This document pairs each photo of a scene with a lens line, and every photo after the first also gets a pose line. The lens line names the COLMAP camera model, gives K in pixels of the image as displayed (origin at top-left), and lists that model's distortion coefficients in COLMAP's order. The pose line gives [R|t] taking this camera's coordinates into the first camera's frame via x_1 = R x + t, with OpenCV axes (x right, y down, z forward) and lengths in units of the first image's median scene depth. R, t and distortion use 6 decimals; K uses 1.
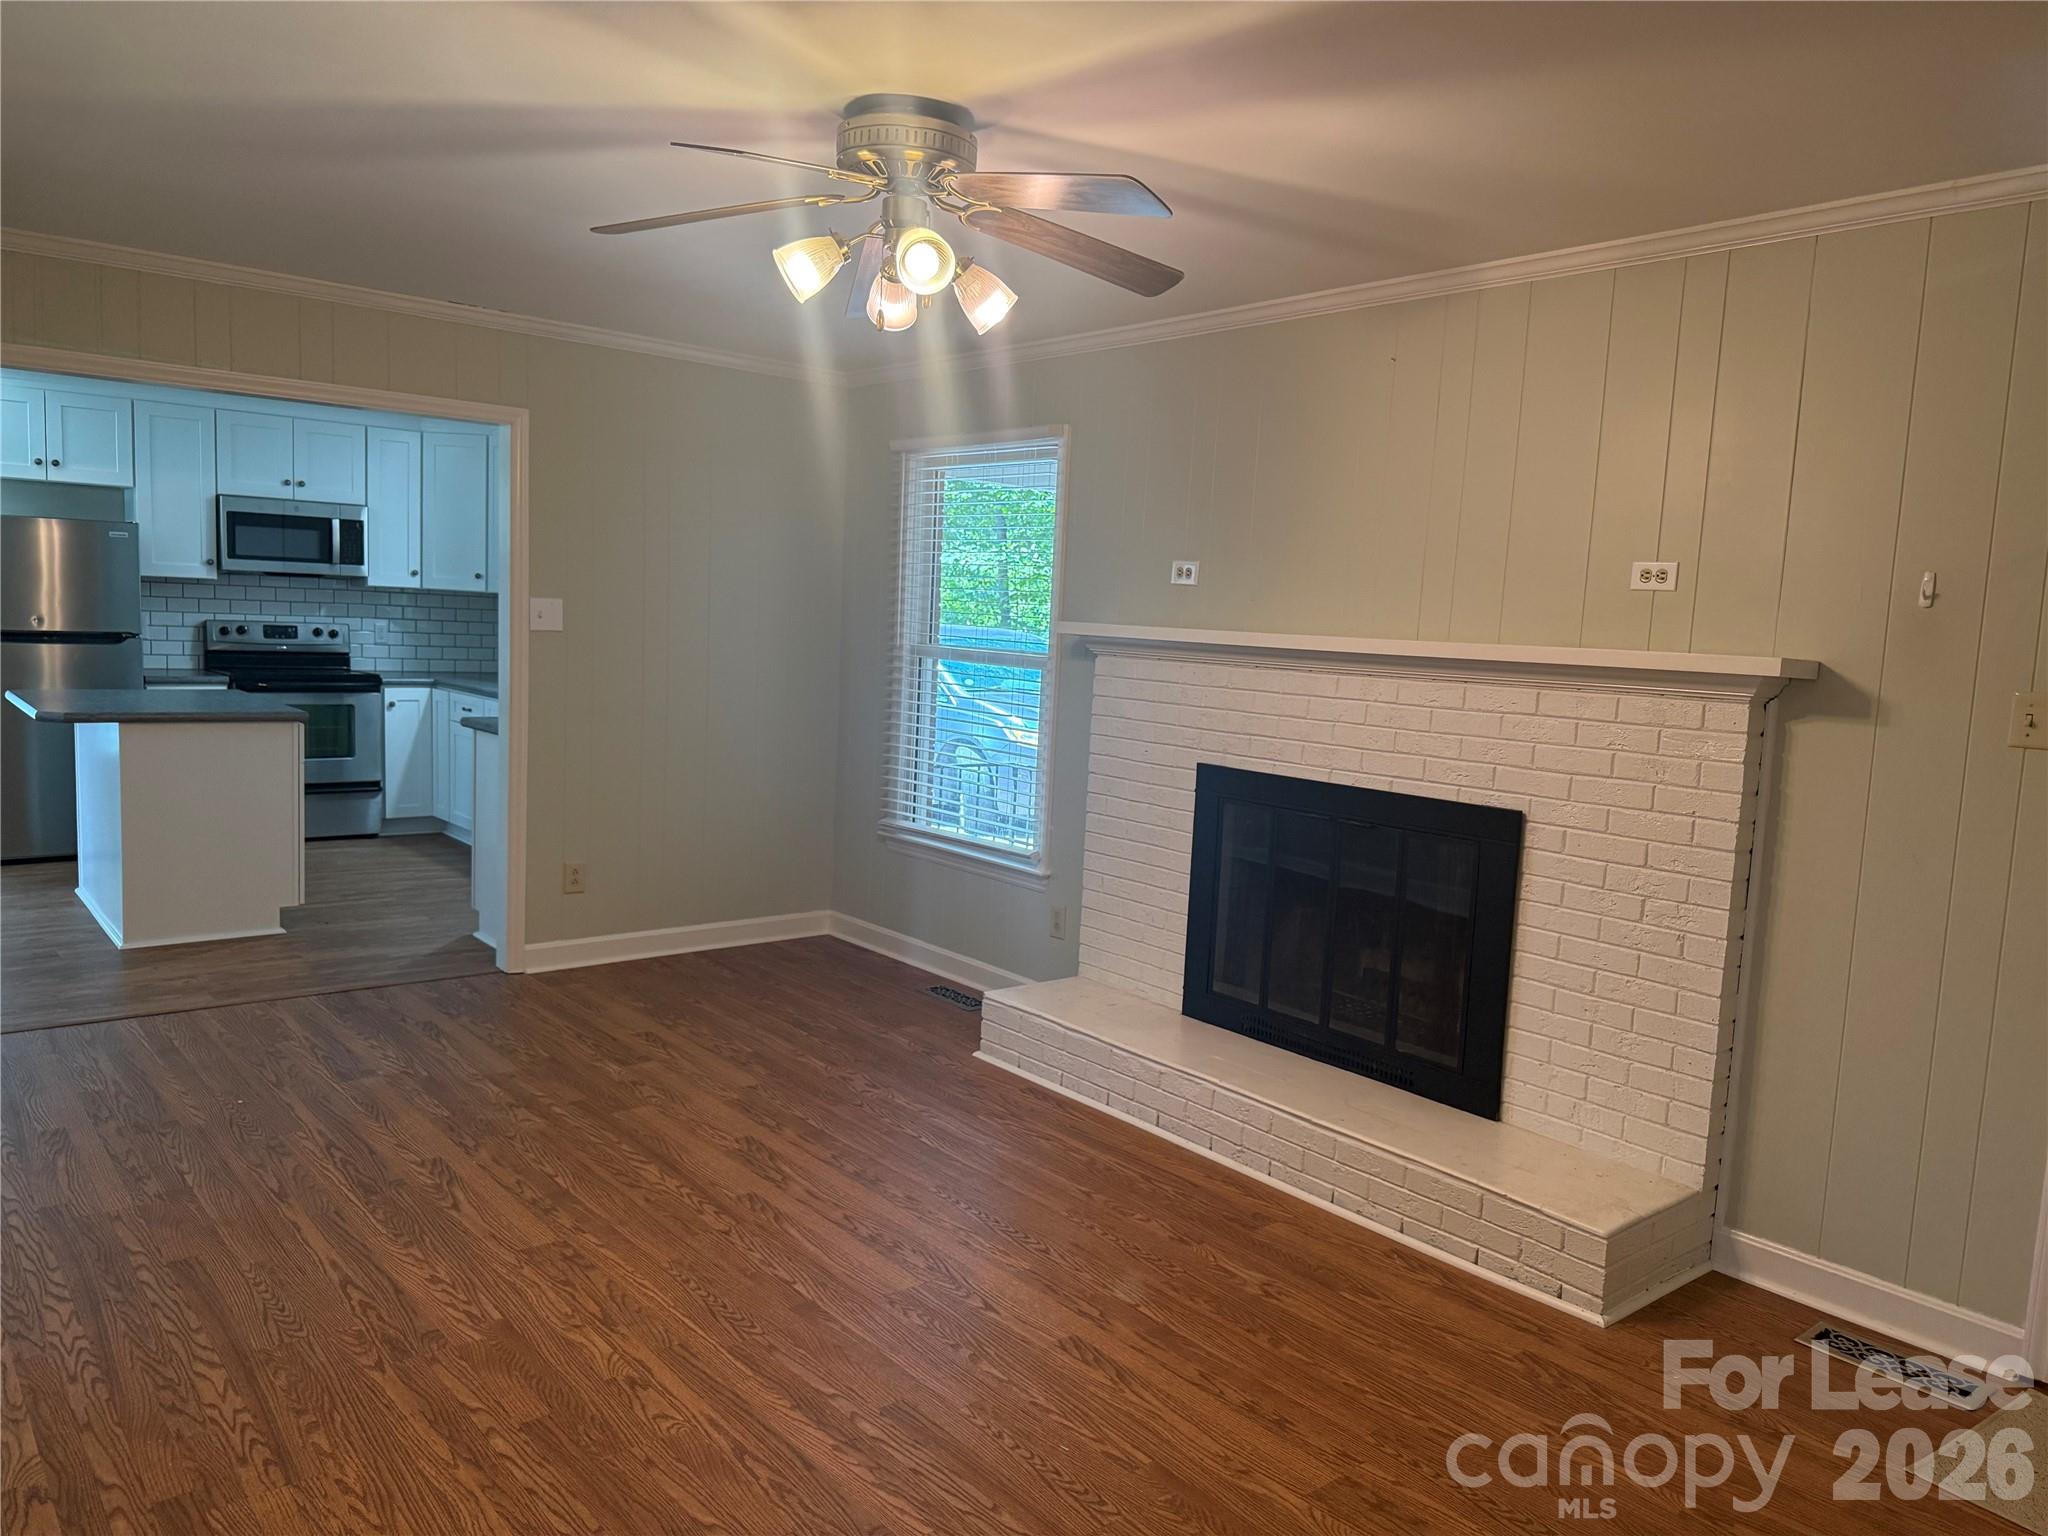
lens RADIAL K [[1430.7, 0, 1030.3], [0, 1430.7, 771.1], [0, 0, 1]] dist [0.086091, -0.135731]
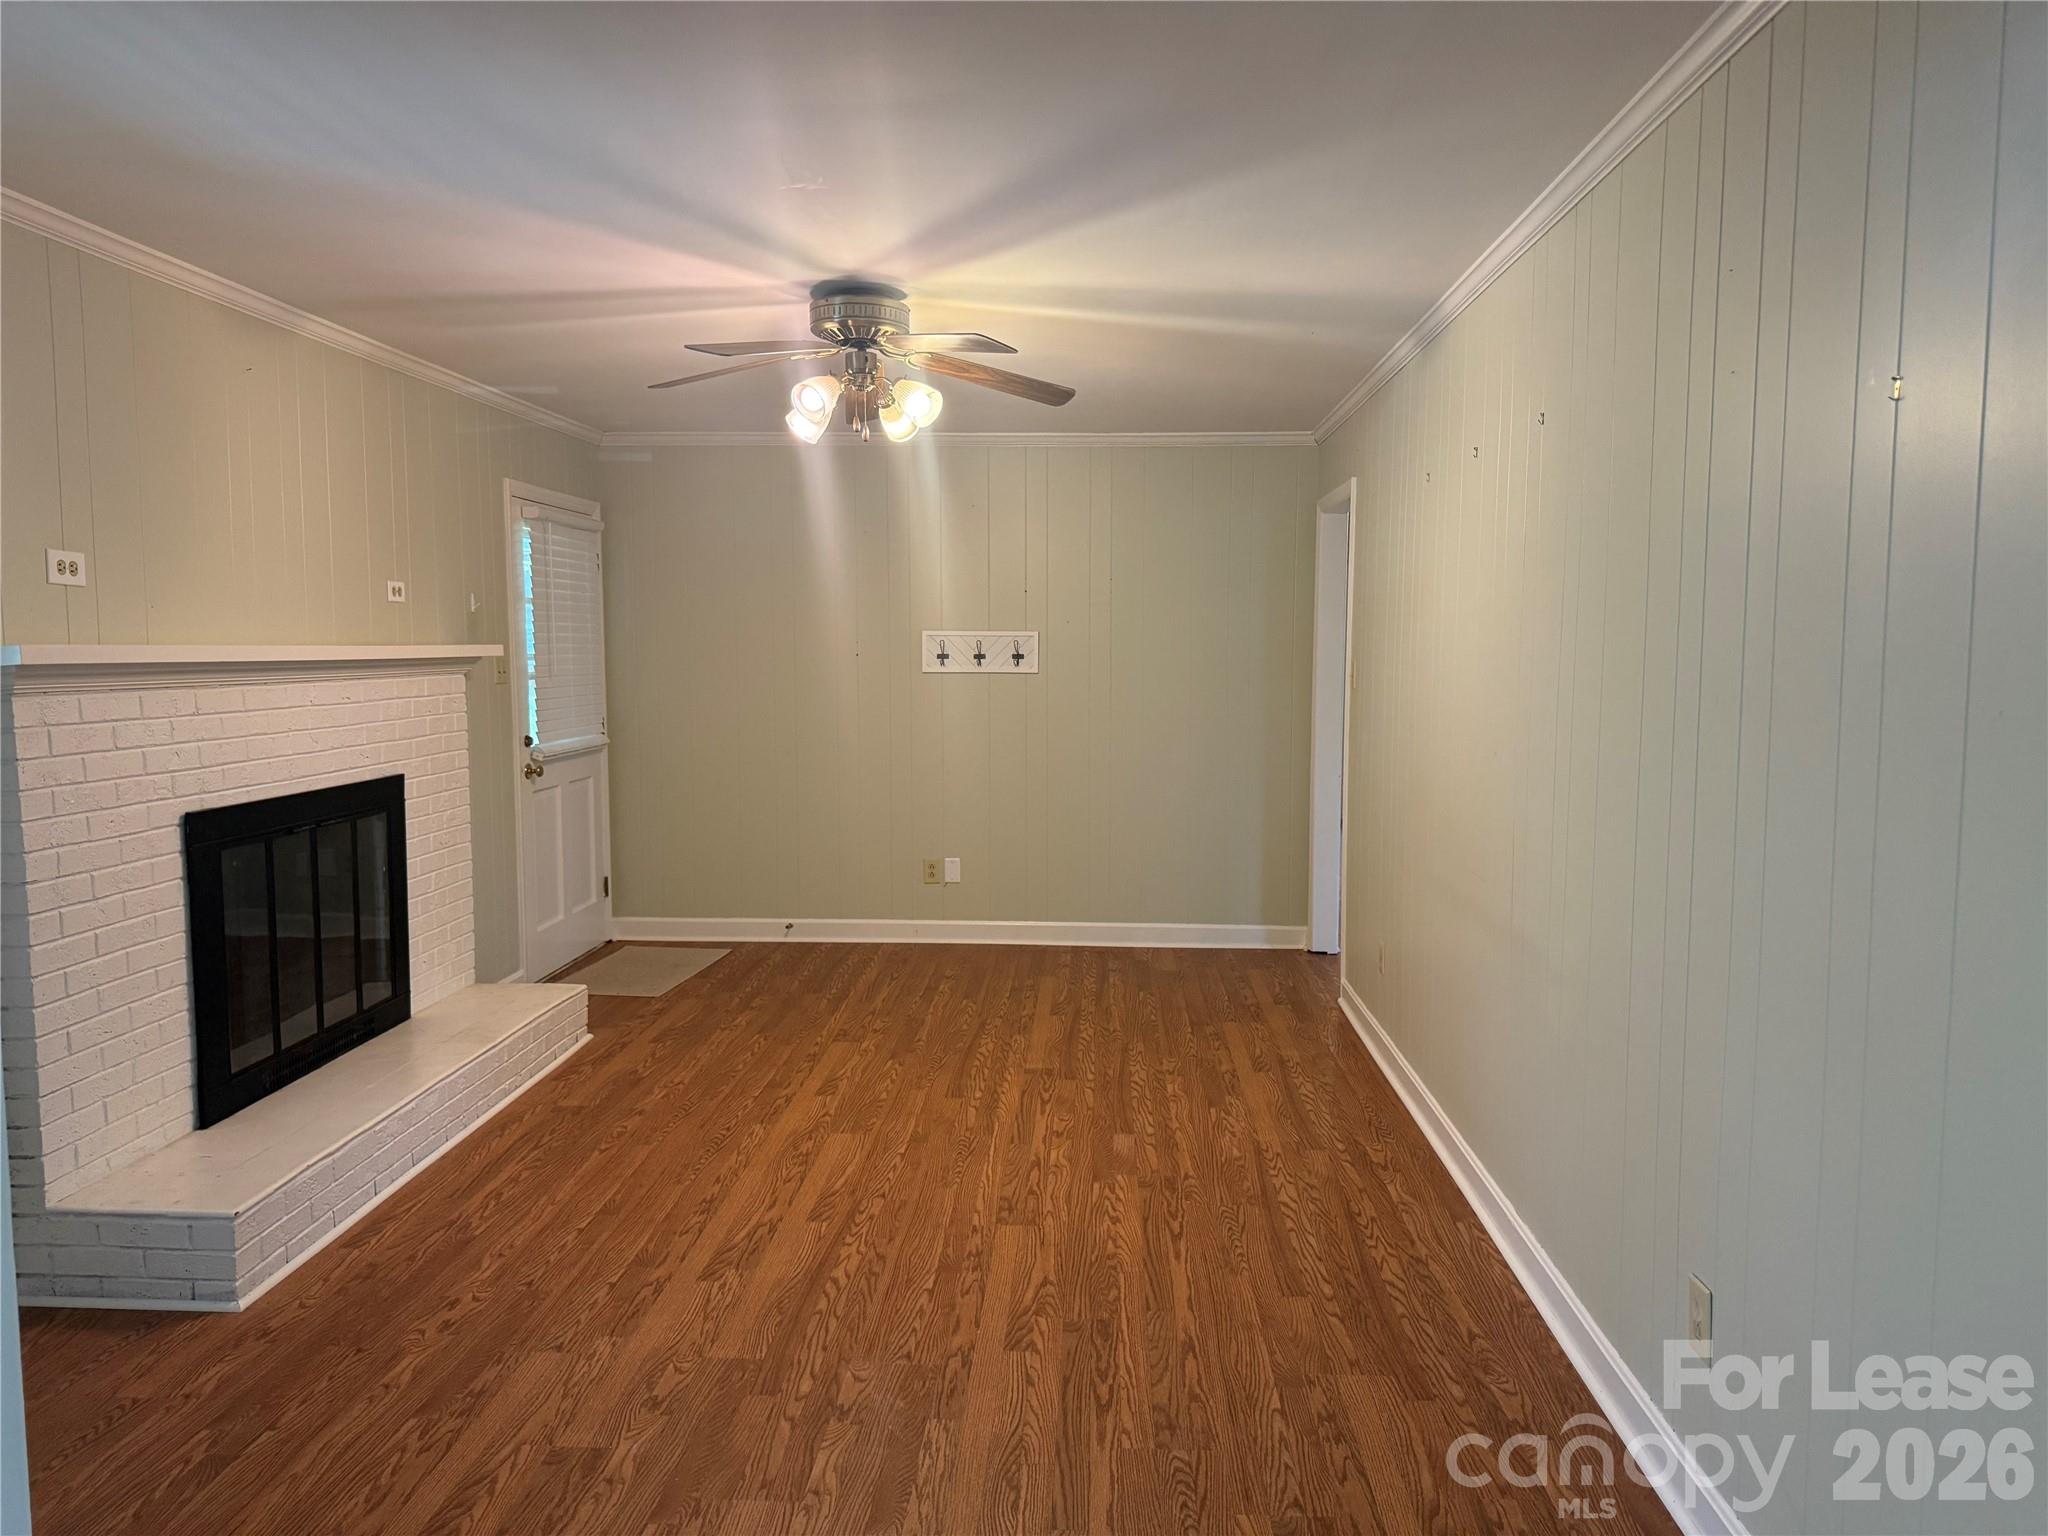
lens RADIAL K [[1471.6, 0, 1028.6], [0, 1471.6, 774.7], [0, 0, 1]] dist [0.043172, -0.053654]
pose [[-0.731204, -0.105450, 0.673960, -1.022162], [0.043126, 0.978858, 0.199944, -0.225600], [-0.680795, 0.175265, -0.711197, 1.659839]]
